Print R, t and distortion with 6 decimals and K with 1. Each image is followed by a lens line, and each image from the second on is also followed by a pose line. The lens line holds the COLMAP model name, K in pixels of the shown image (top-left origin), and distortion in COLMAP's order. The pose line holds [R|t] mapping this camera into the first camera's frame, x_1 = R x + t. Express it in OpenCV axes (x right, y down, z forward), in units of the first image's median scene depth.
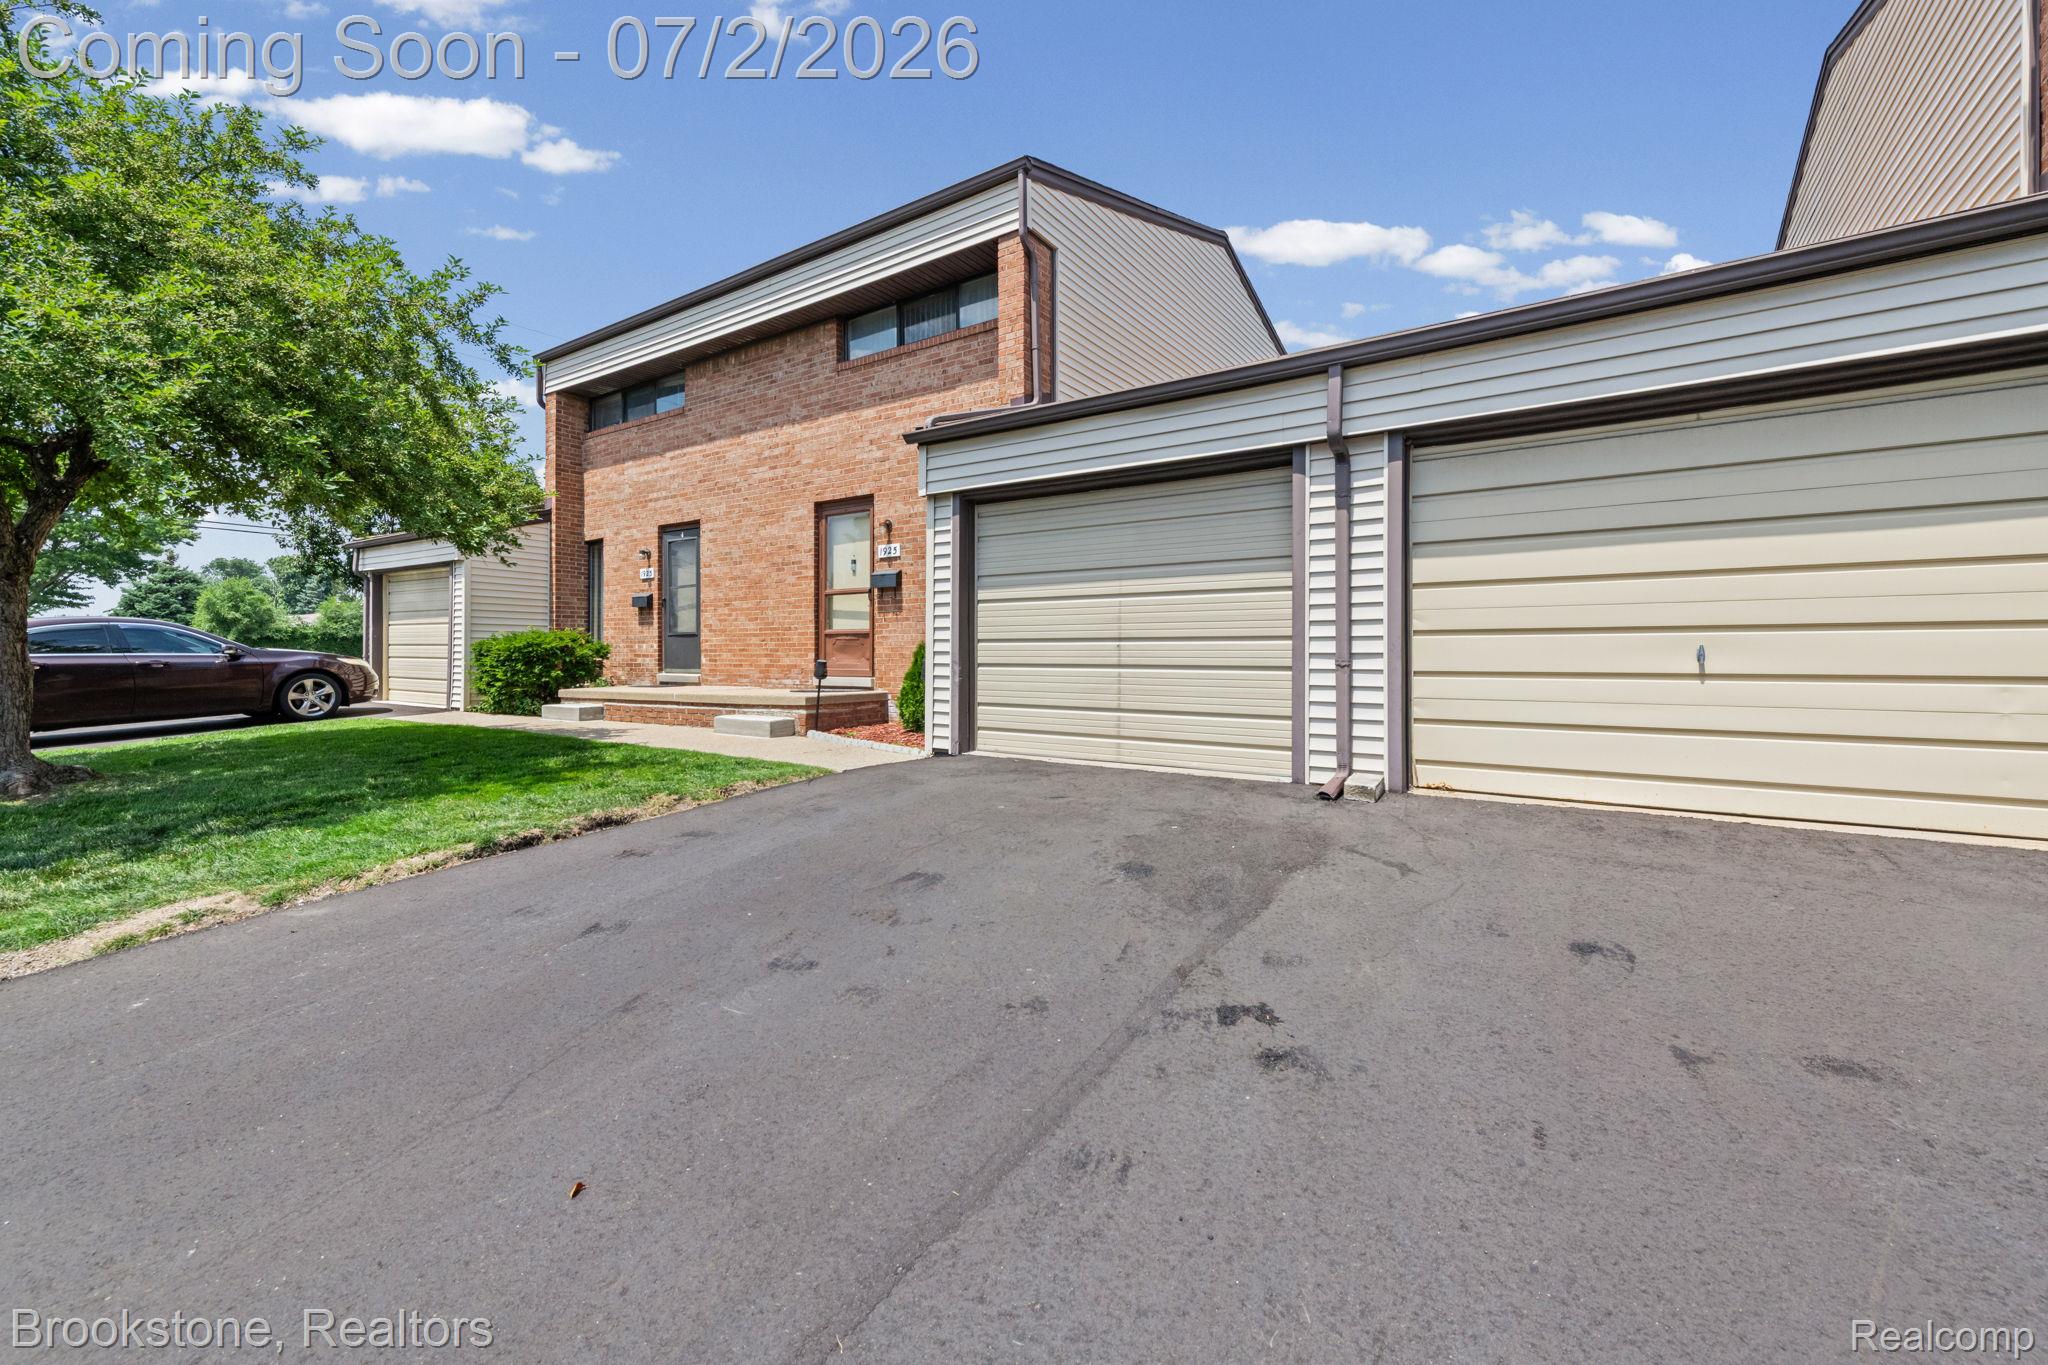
lens RADIAL K [[818.1, 0, 1019.3], [0, 818.1, 646.6], [0, 0, 1]] dist [-0.002503, -0.000256]
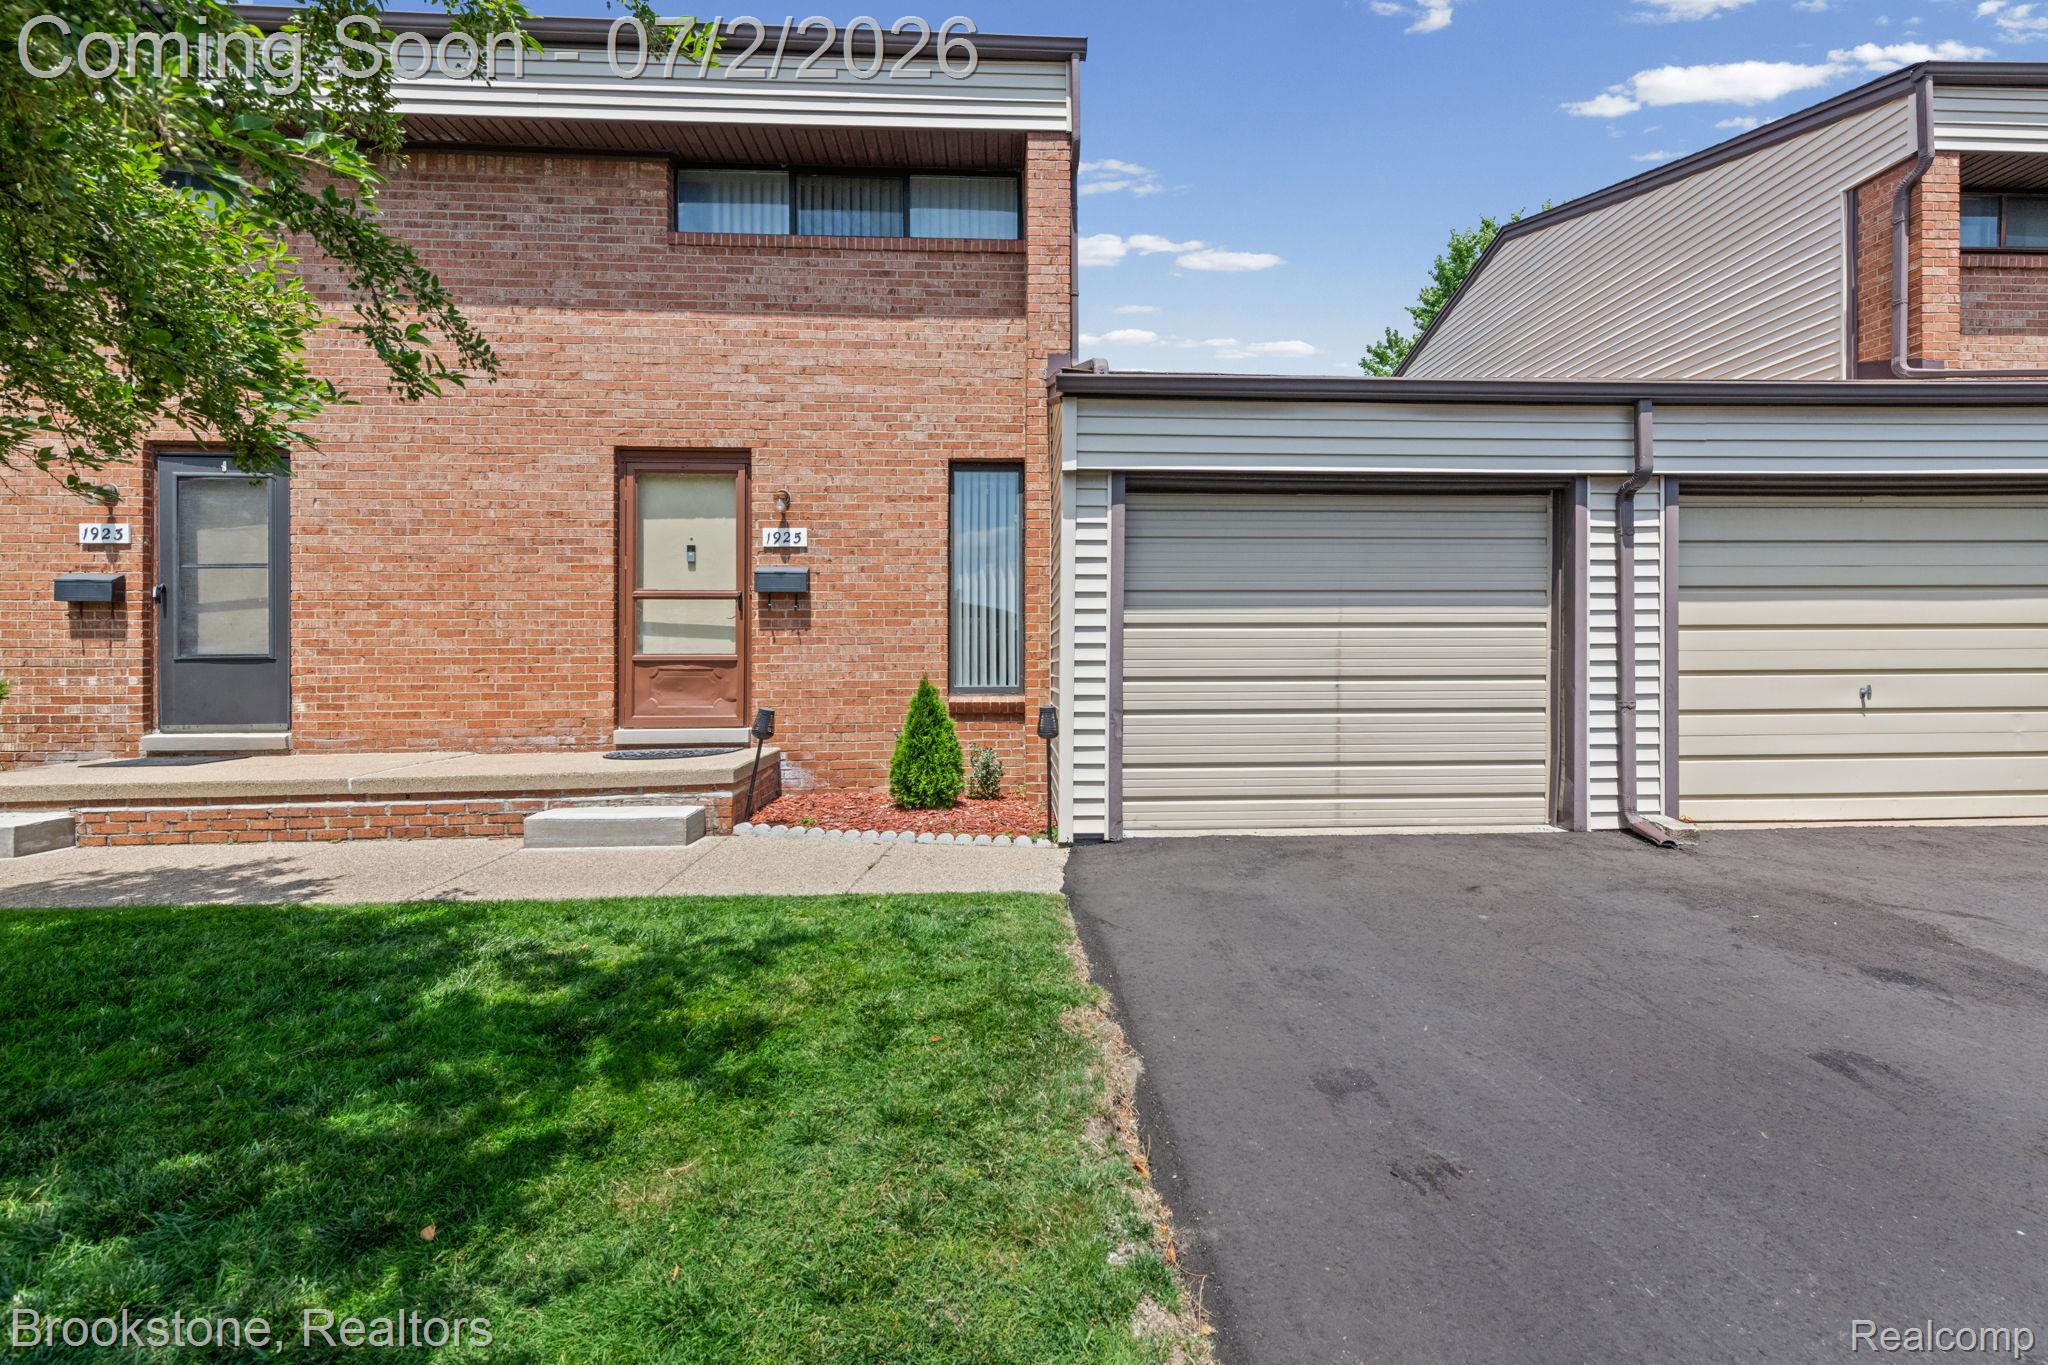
lens RADIAL K [[841.3, 0, 1027.5], [0, 841.3, 659.5], [0, 0, 1]] dist [0.000868, -0.000233]
pose [[0.793827, 0.000165, 0.608143, -0.410165], [-0.000217, 1.000000, 0.000011, -0.017275], [-0.608143, -0.000140, 0.793827, 0.328379]]
